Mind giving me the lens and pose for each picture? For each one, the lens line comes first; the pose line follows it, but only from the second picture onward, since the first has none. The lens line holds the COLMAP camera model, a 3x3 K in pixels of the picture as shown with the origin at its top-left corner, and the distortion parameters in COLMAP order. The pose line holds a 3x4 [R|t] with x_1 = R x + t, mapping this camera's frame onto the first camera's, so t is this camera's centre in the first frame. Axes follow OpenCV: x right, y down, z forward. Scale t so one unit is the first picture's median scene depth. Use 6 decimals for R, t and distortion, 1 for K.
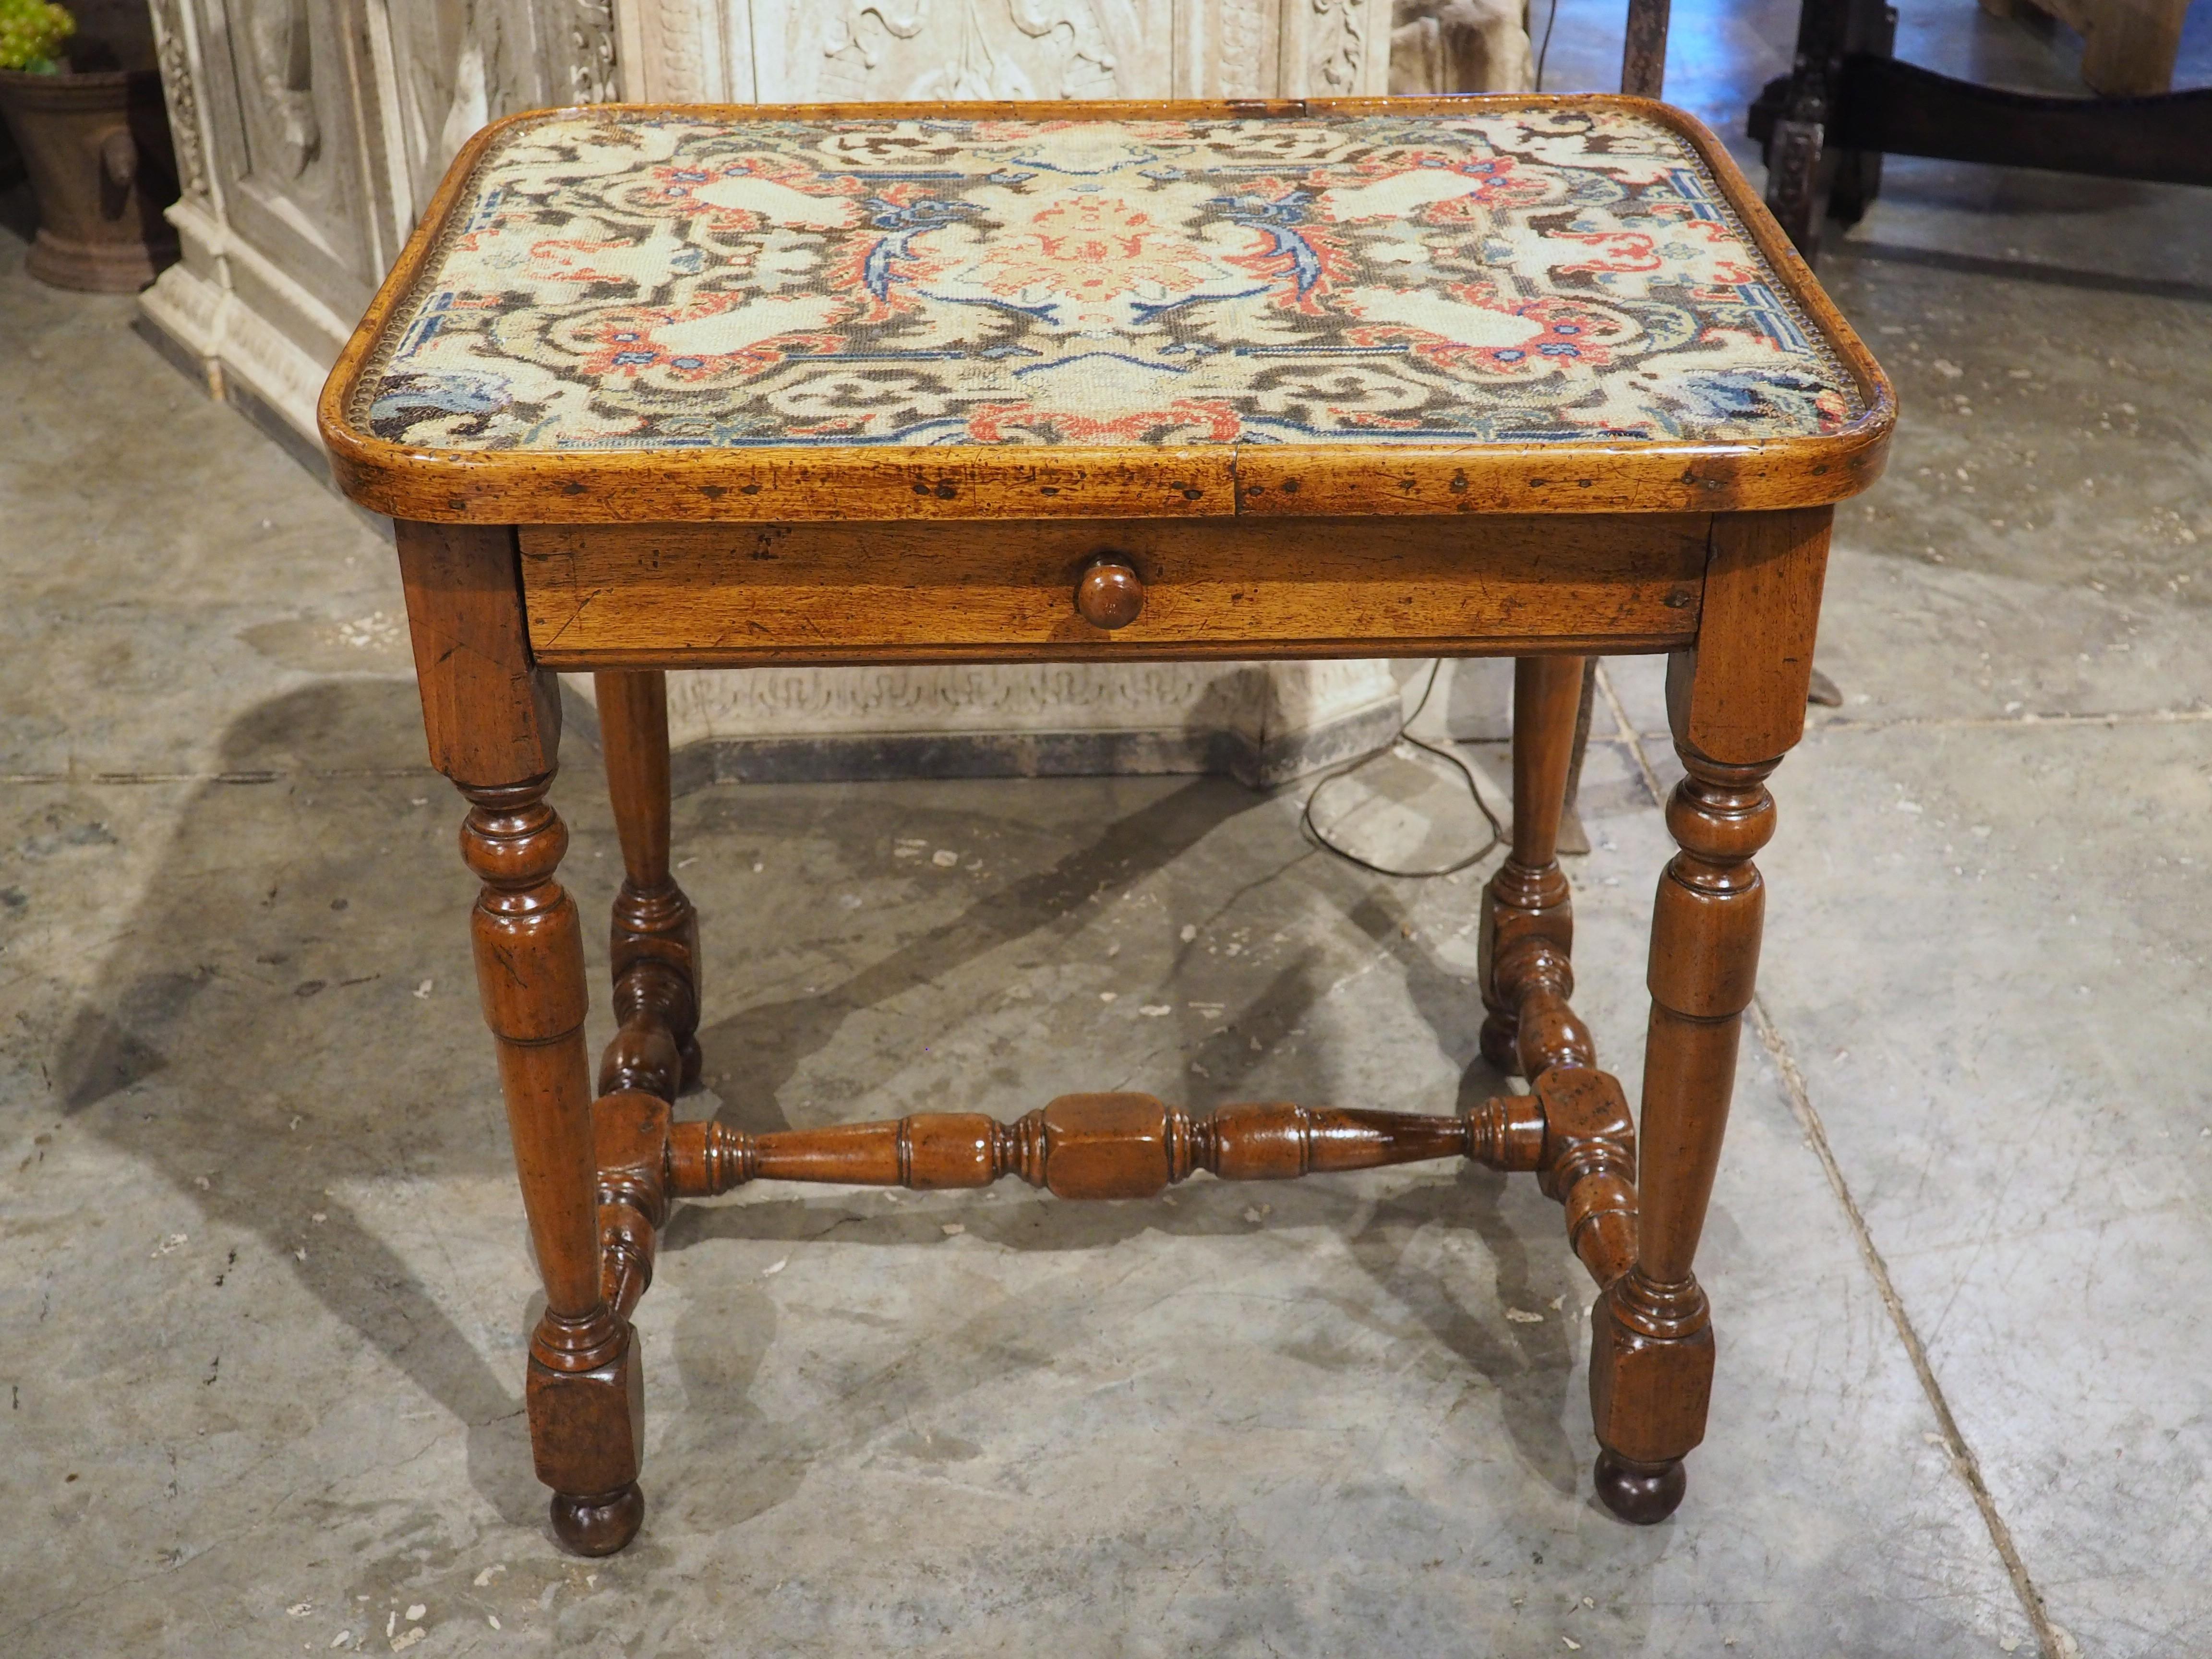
lens RADIAL K [[2780.6, 0, 1080.8], [0, 2780.6, 858.1], [0, 0, 1]] dist [0.004073, 0.024407]
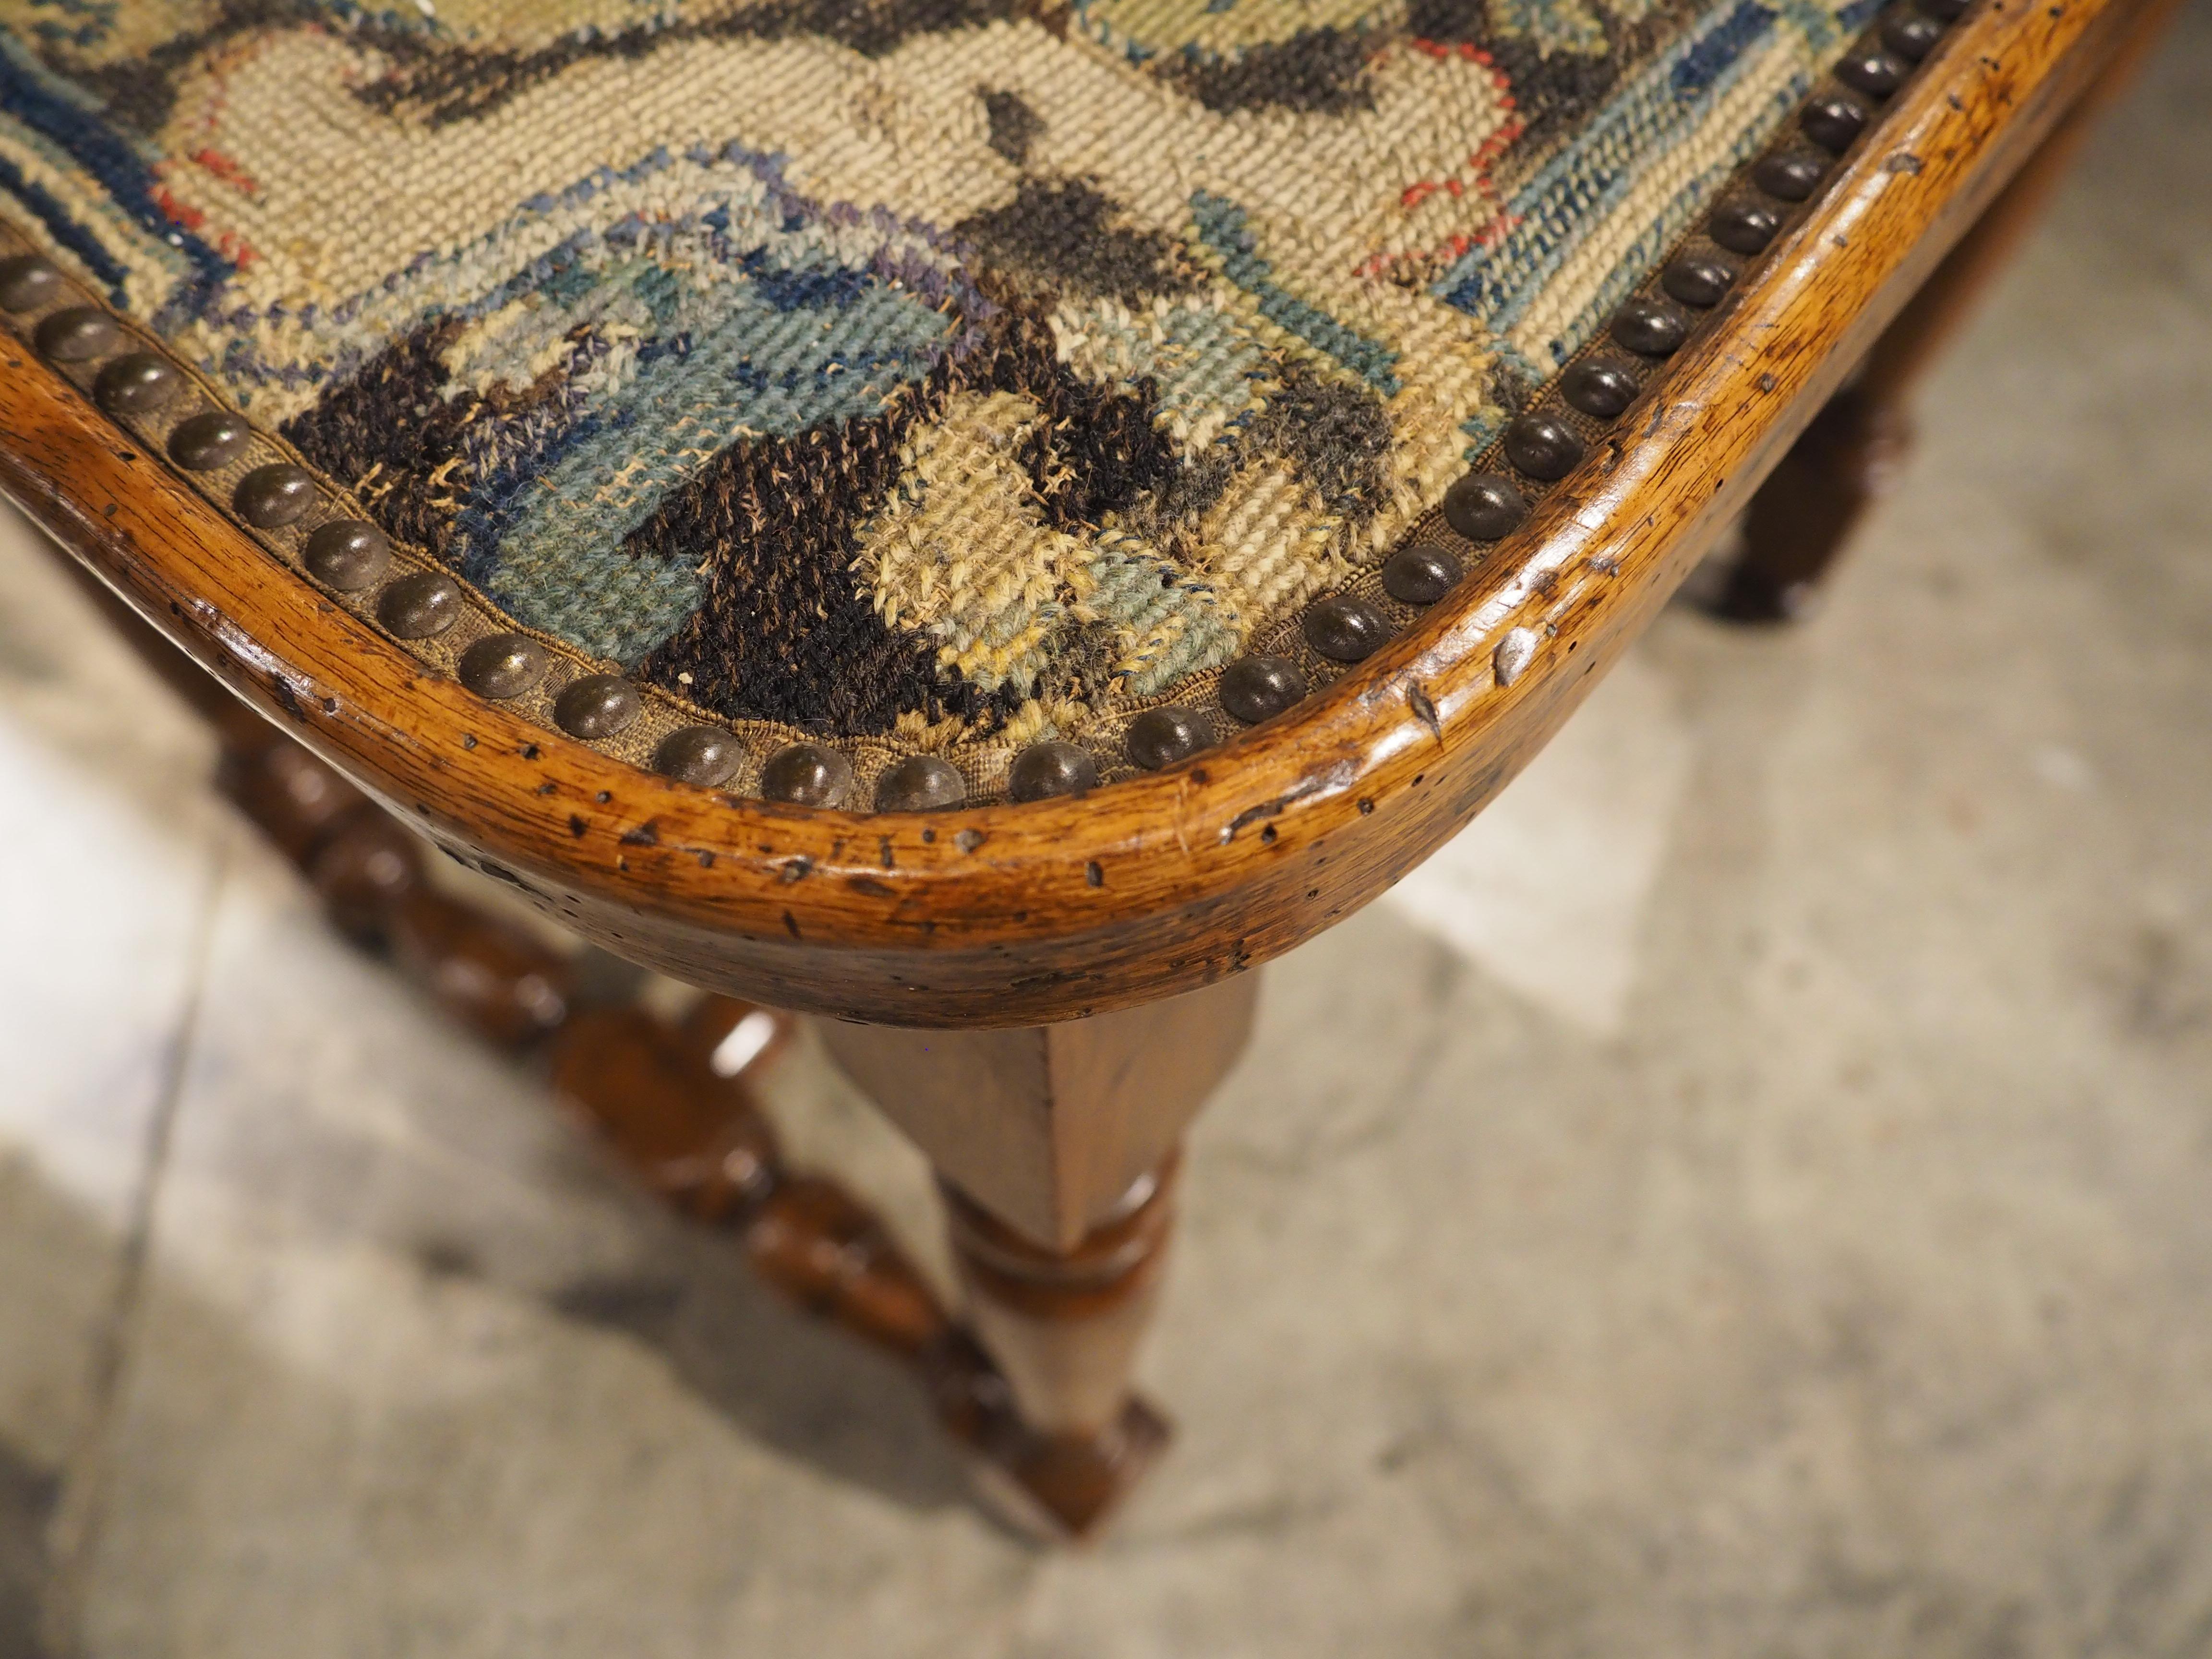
lens RADIAL K [[1772.3, 0, 1102.6], [0, 1772.3, 829.8], [0, 0, 1]] dist [-0.003103, -0.004249]
pose [[0.658670, -0.658791, 0.363521, -0.284676], [0.380890, 0.708586, 0.593994, -0.213207], [-0.648904, -0.252784, 0.717652, 0.860900]]
